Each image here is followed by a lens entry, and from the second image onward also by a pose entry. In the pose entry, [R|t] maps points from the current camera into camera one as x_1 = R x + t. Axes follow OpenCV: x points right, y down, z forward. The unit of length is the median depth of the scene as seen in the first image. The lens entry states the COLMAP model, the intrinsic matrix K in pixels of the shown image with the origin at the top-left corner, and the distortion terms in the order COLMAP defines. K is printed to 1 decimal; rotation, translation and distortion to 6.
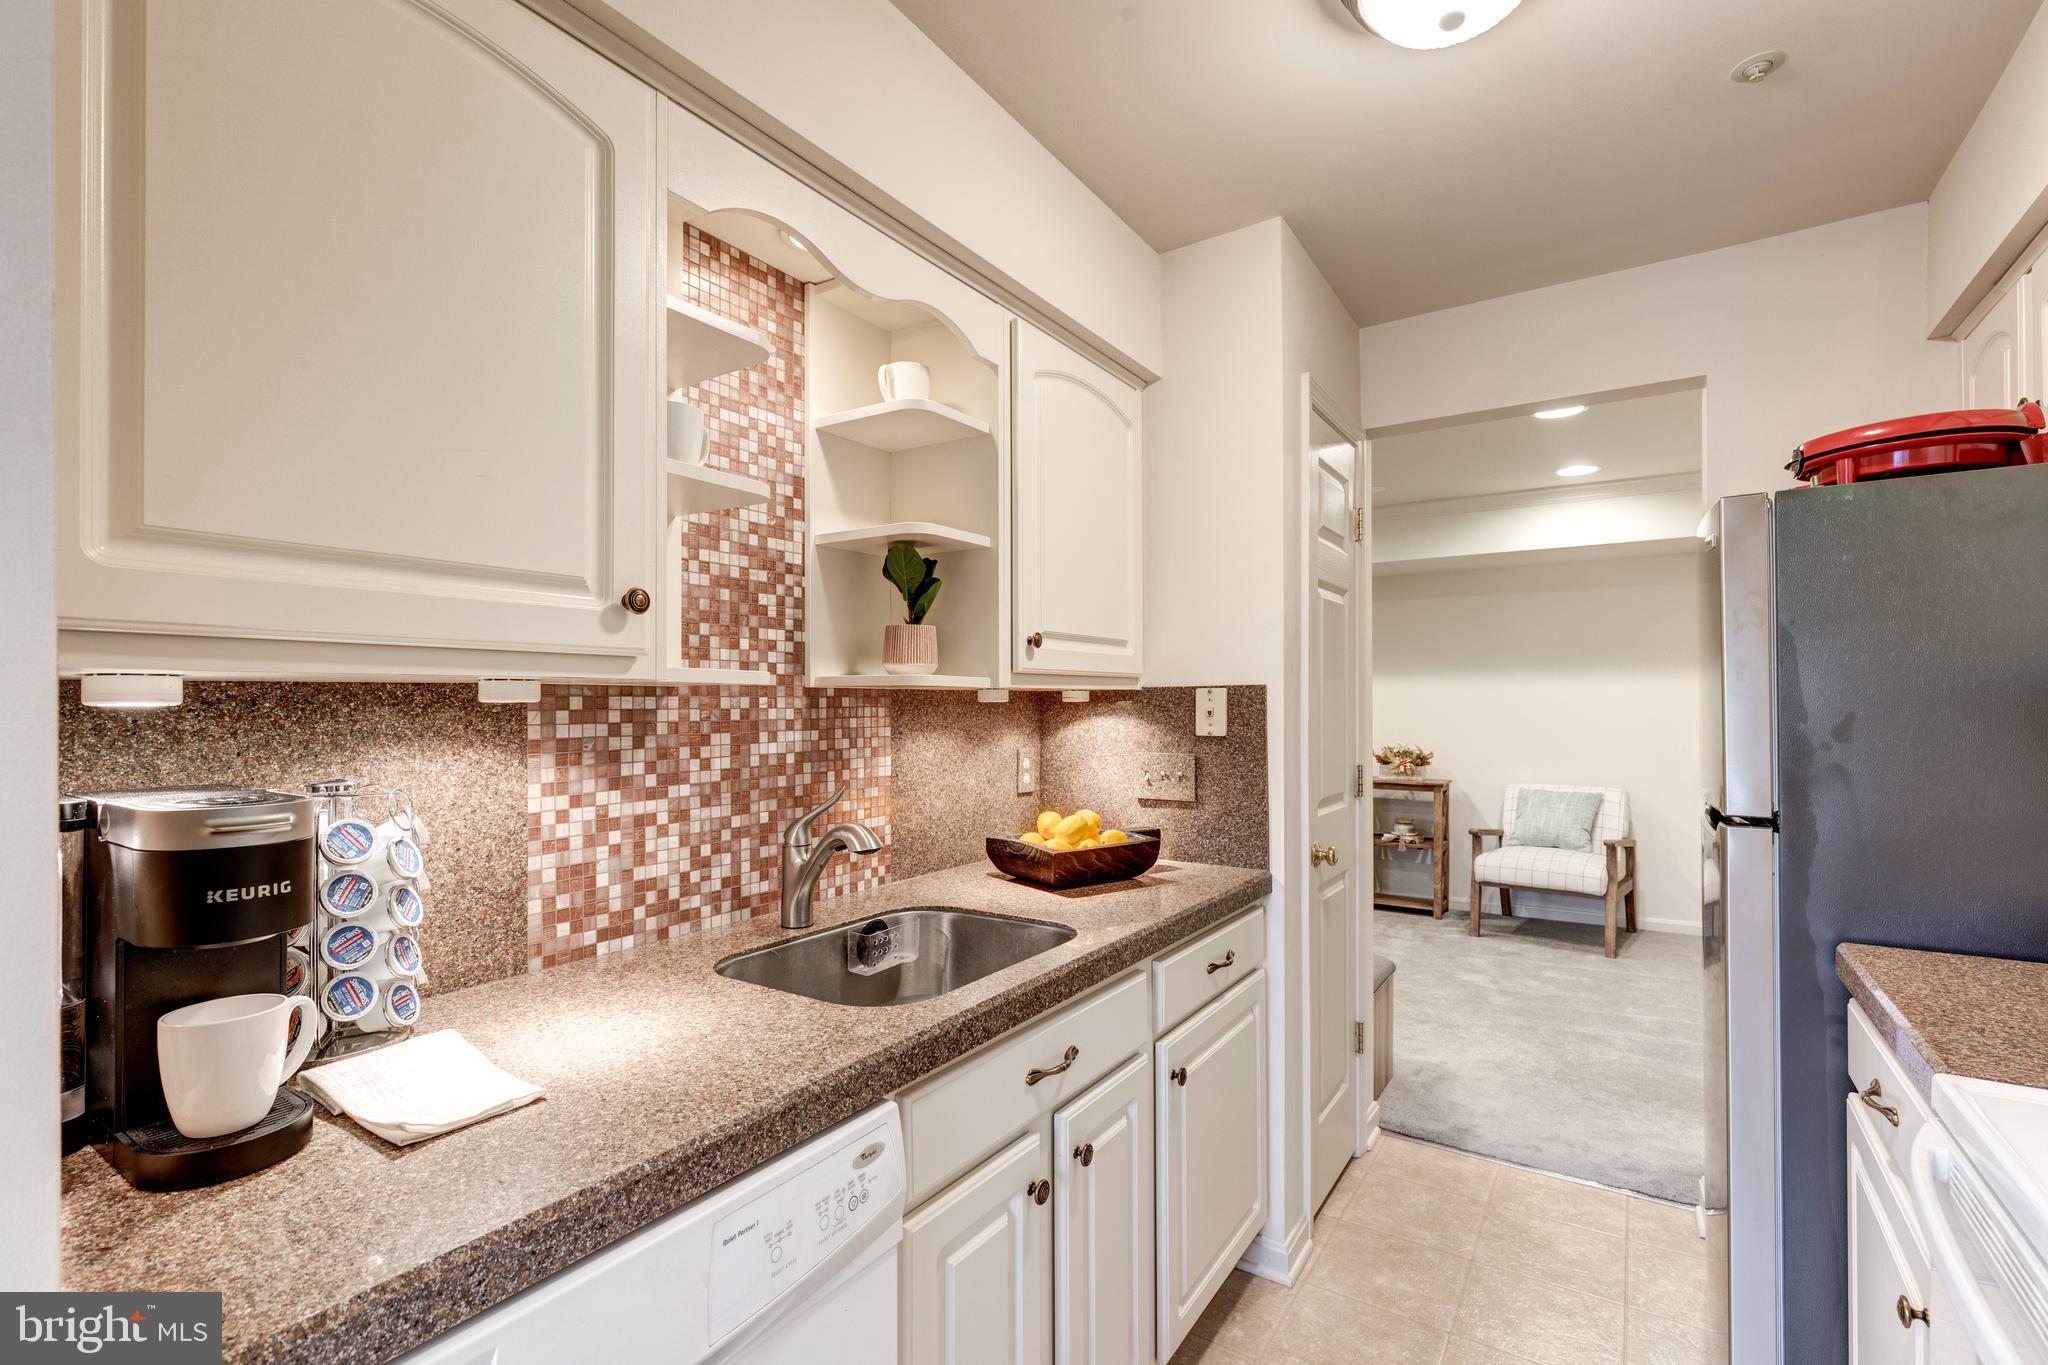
lens RADIAL K [[925.3, 0, 1035.3], [0, 925.3, 698.7], [0, 0, 1]] dist [0.008769, -0.002311]
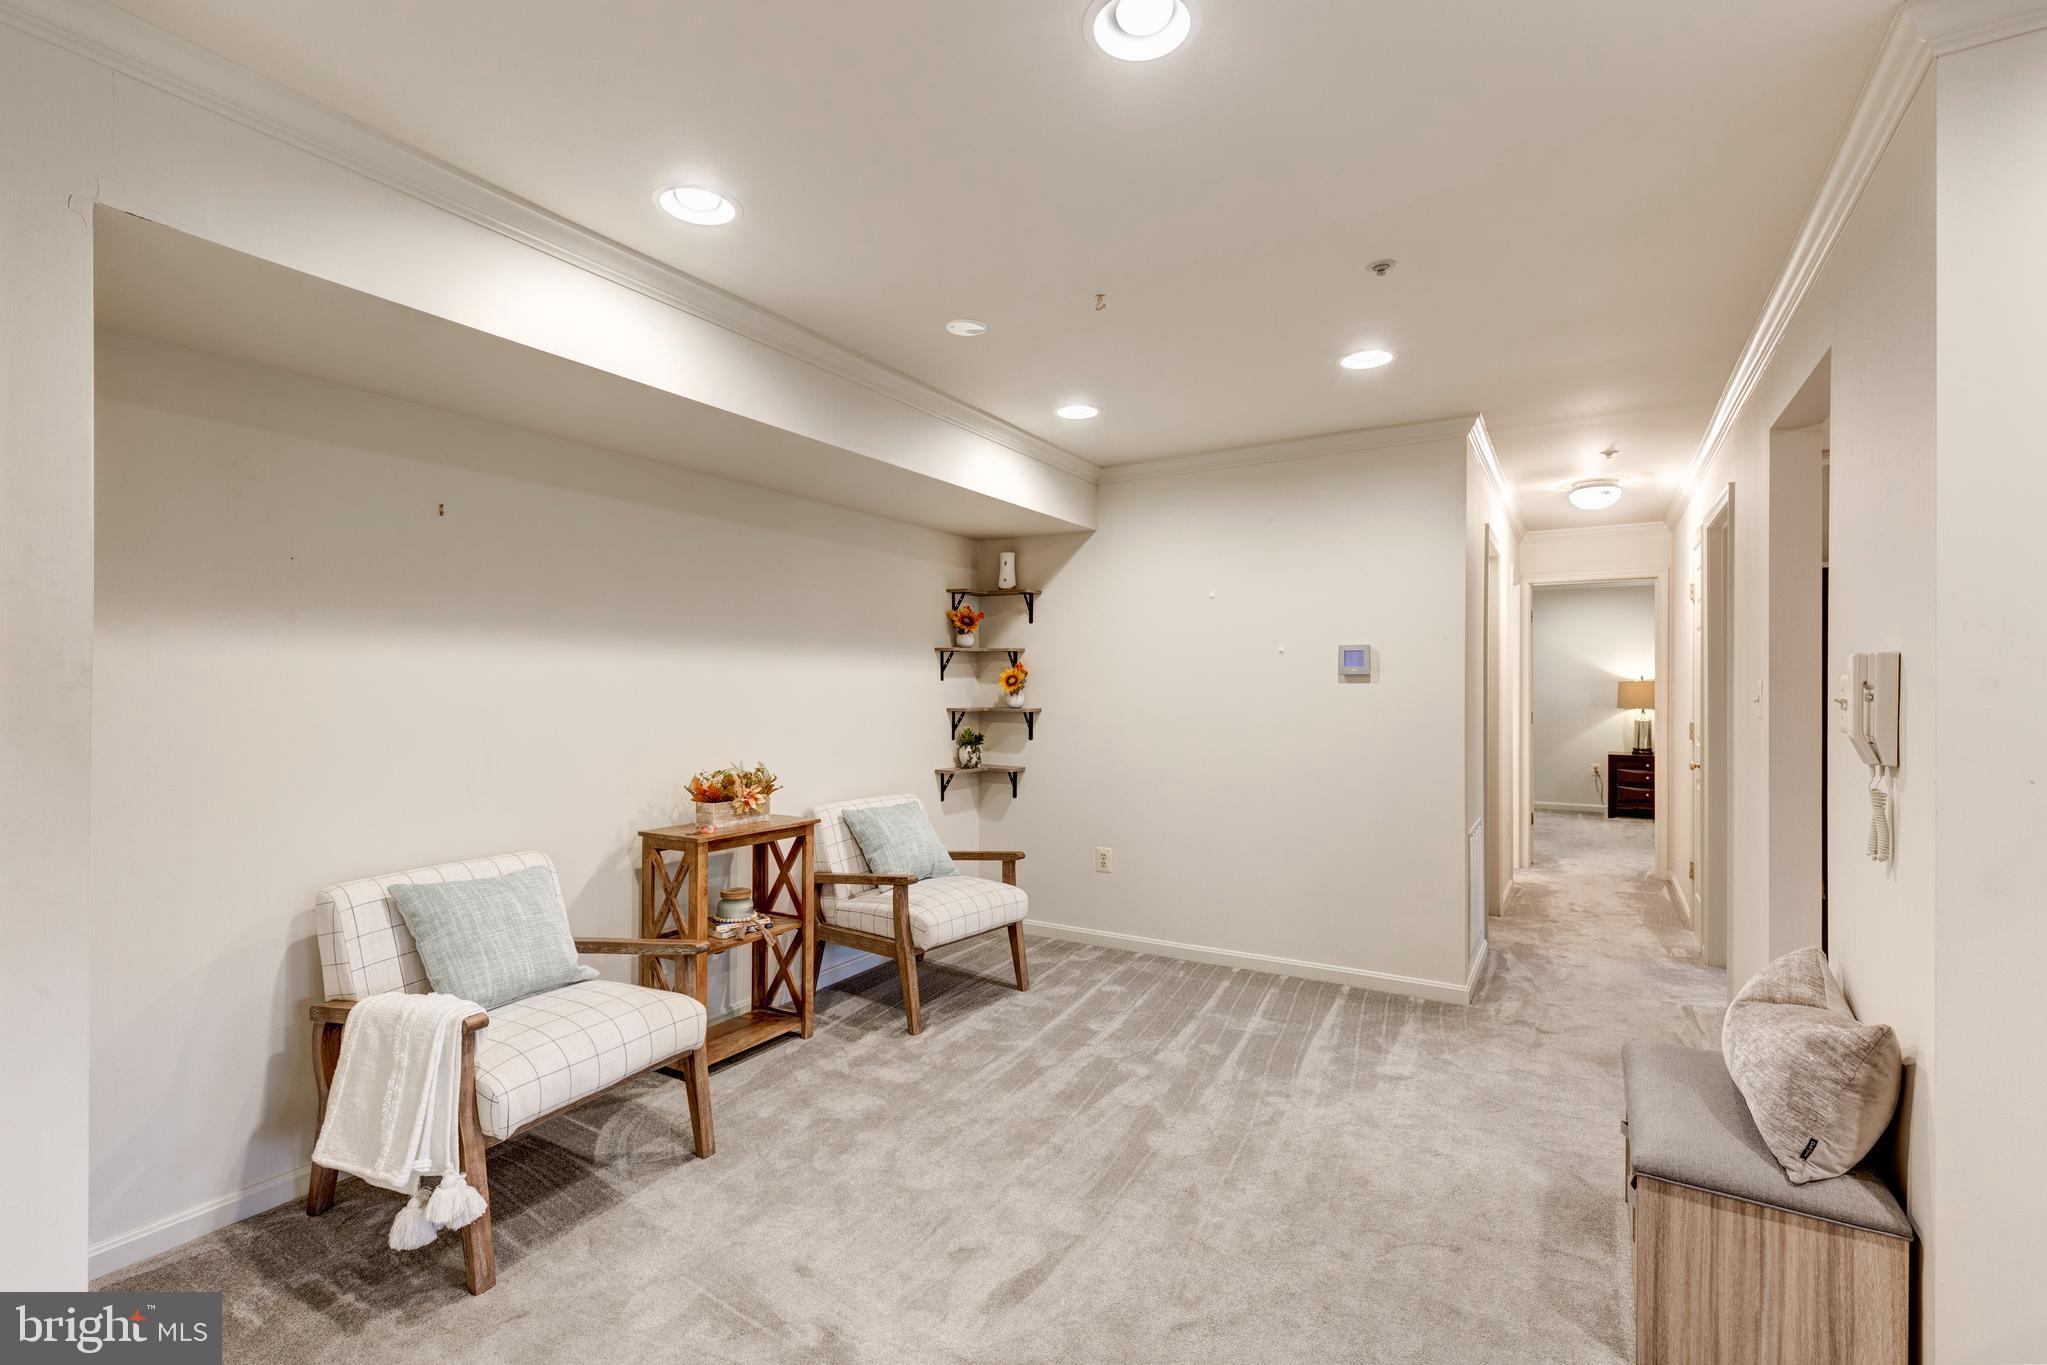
lens RADIAL K [[924.8, 0, 1008.9], [0, 924.8, 694.3], [0, 0, 1]] dist [0.008769, -0.002311]
pose [[-0.030049, -0.000143, 0.999548, -0.513448], [-0.001495, 0.999999, 0.000098, 0.017067], [-0.999547, -0.001491, -0.030050, 2.335460]]
